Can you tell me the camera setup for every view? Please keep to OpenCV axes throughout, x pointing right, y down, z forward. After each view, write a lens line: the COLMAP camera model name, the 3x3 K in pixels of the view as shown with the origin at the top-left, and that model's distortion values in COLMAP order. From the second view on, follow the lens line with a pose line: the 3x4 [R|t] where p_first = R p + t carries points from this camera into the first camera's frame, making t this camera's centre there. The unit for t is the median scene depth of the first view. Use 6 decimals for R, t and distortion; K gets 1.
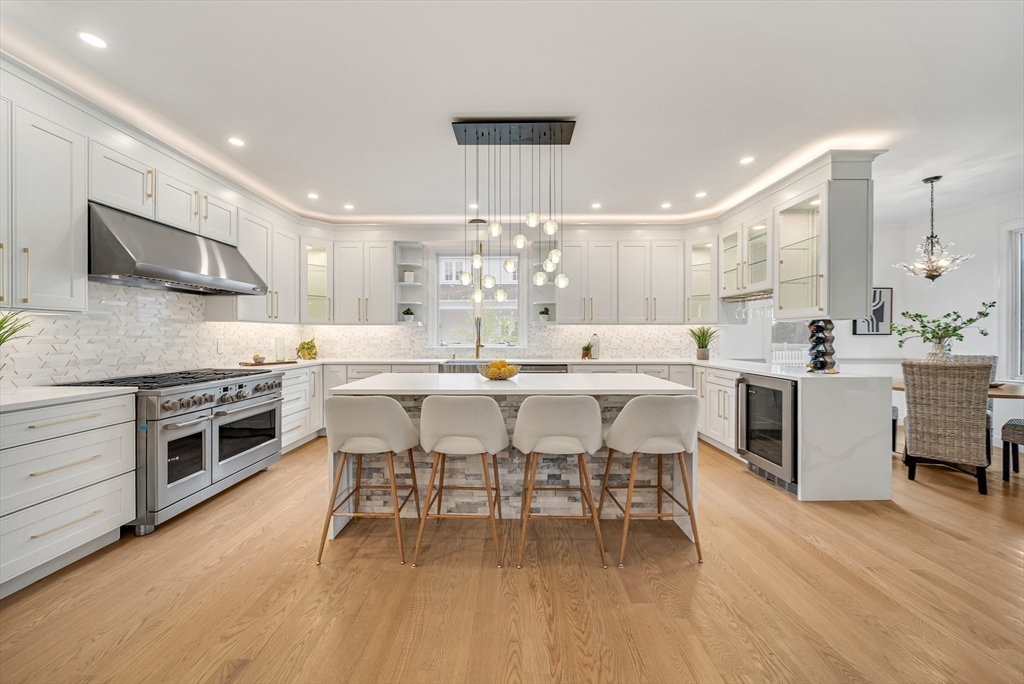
lens RADIAL K [[369.2, 0, 509.4], [0, 369.2, 335.4], [0, 0, 1]] dist [-0.002922, -0.000447]
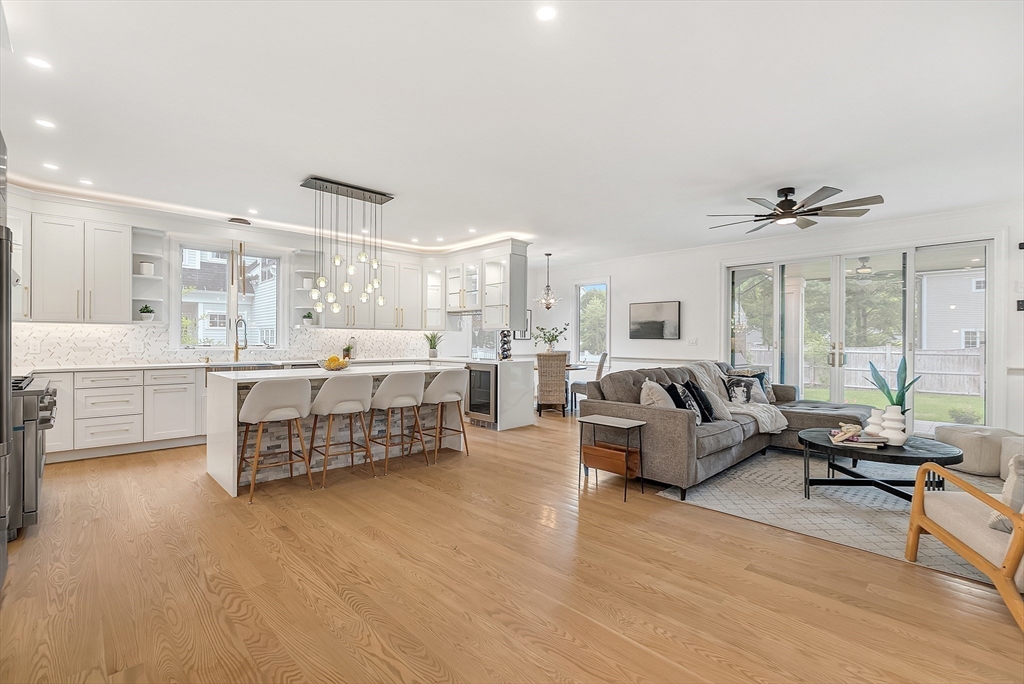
lens RADIAL K [[455.7, 0, 514.2], [0, 455.7, 342.4], [0, 0, 1]] dist [-0.012224, 0.001625]
pose [[0.709848, 0.001164, 0.704354, -0.577823], [-0.005643, 0.999976, 0.004034, 0.005127], [-0.704332, -0.006838, 0.709838, -0.502908]]
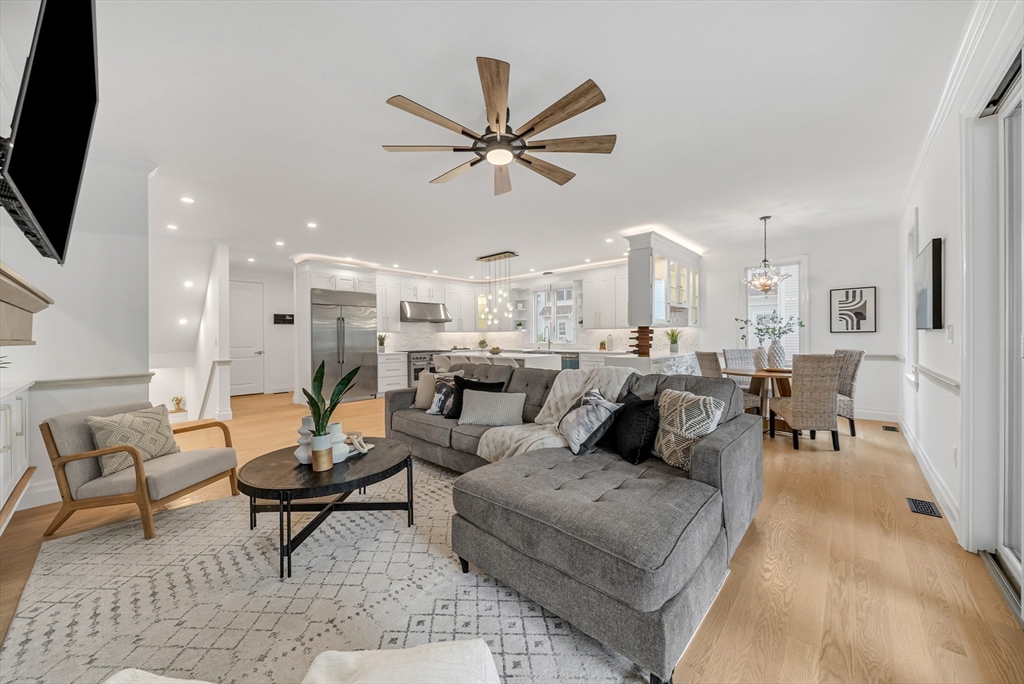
lens RADIAL K [[369.2, 0, 512.0], [0, 369.2, 337.8], [0, 0, 1]] dist [-0.002922, -0.000447]
pose [[0.741086, -0.005767, -0.671385, 1.394294], [0.010989, 0.999933, 0.003540, -0.001143], [0.671320, -0.010002, 0.741100, -0.637433]]
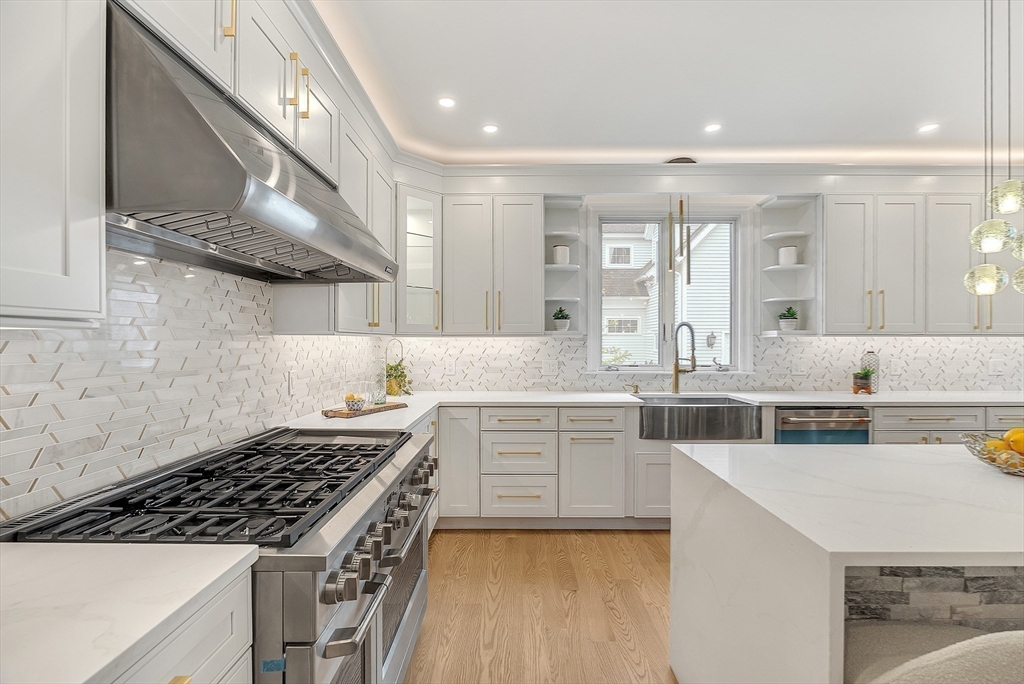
lens RADIAL K [[455.7, 0, 513.3], [0, 455.7, 341.3], [0, 0, 1]] dist [-0.012224, 0.001625]
pose [[1.000000, -0.000182, 0.000858, -0.497424], [0.000182, 1.000000, -0.000256, -0.028428], [-0.000858, 0.000257, 1.000000, 0.376098]]
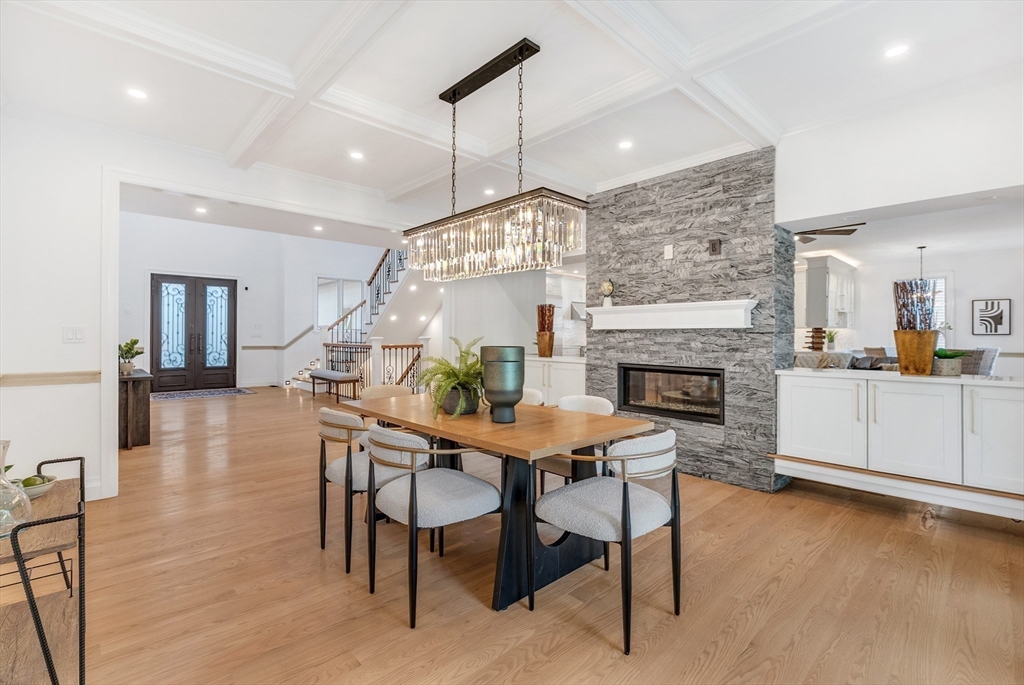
lens RADIAL K [[455.7, 0, 511.1], [0, 455.7, 332.8], [0, 0, 1]] dist [-0.012224, 0.001625]
pose [[0.688738, 0.001050, -0.725010, 1.394969], [-0.003559, 0.999992, -0.001933, 0.001313], [0.725002, 0.003912, 0.688736, -1.994569]]
